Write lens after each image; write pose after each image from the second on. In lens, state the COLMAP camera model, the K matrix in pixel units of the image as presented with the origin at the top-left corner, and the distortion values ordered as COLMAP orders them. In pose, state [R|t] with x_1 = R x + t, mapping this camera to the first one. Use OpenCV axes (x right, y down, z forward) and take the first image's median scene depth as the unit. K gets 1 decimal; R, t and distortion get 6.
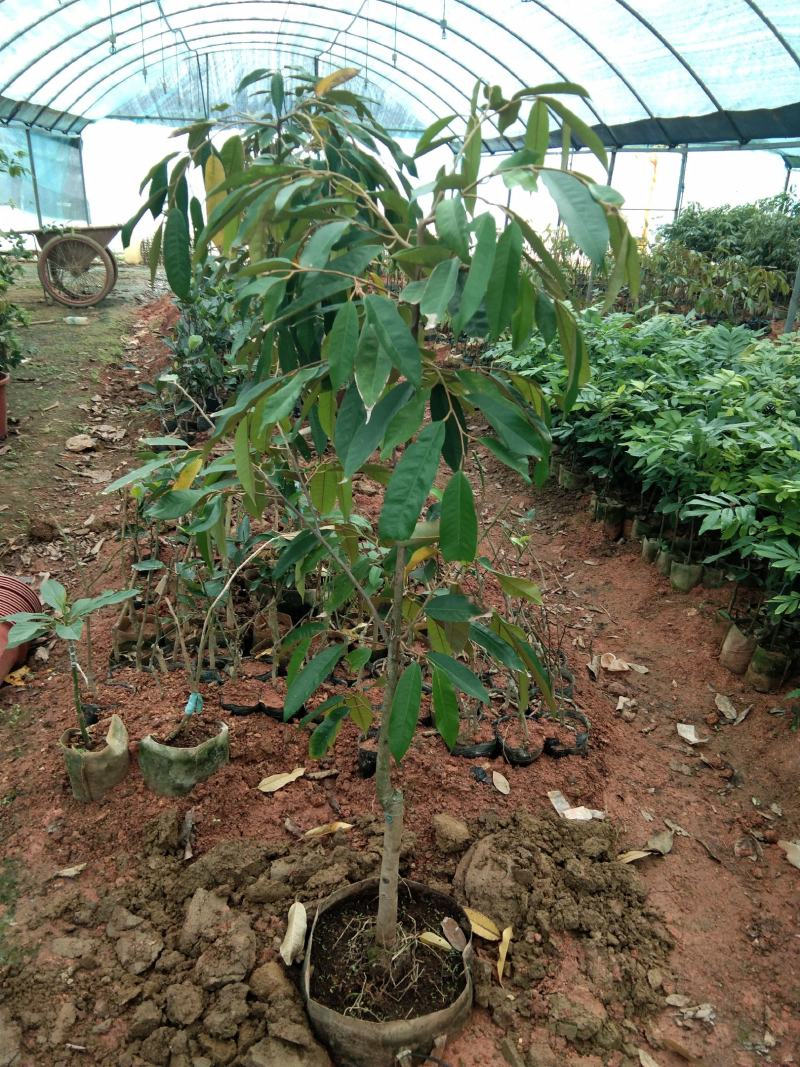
lens RADIAL K [[841.8, 0, 400.0], [0, 841.8, 533.5], [0, 0, 1]] dist [0.103673, -0.138375]
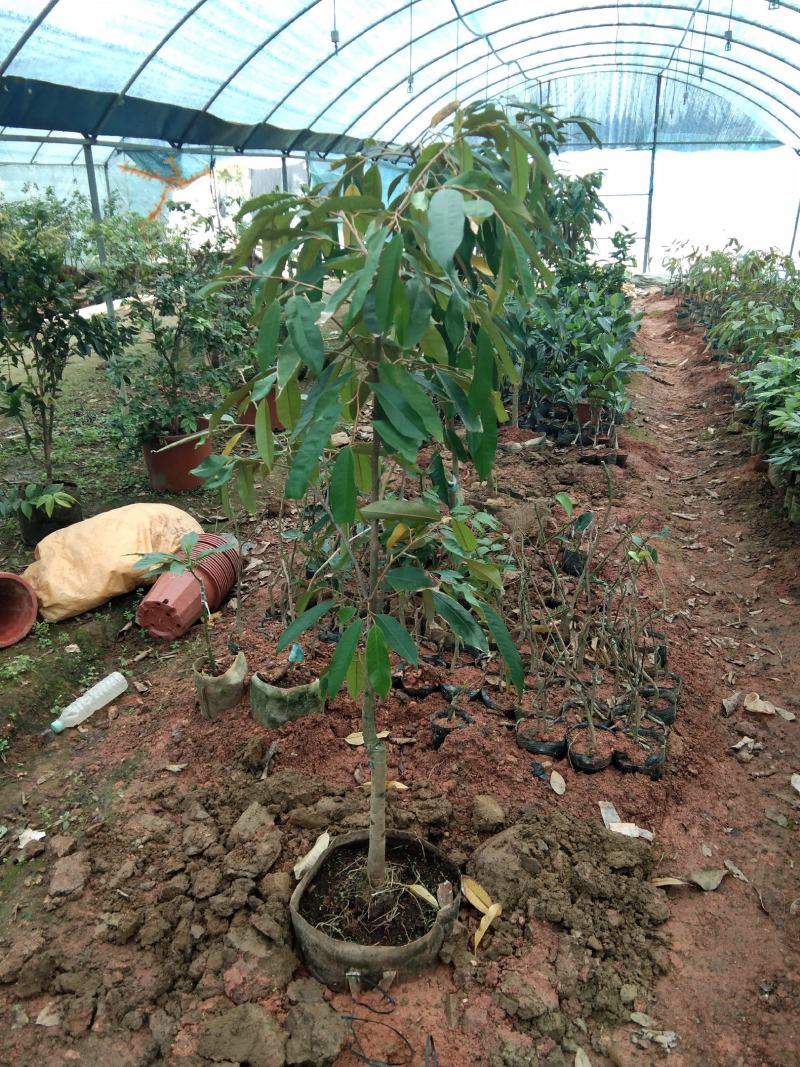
lens RADIAL K [[841.8, 0, 400.0], [0, 841.8, 533.5], [0, 0, 1]] dist [0.103673, -0.138375]
pose [[0.924776, 0.112954, -0.363360, 0.302935], [-0.120864, 0.992669, 0.000972, 0.020047], [0.360806, 0.043018, 0.931648, -0.033968]]
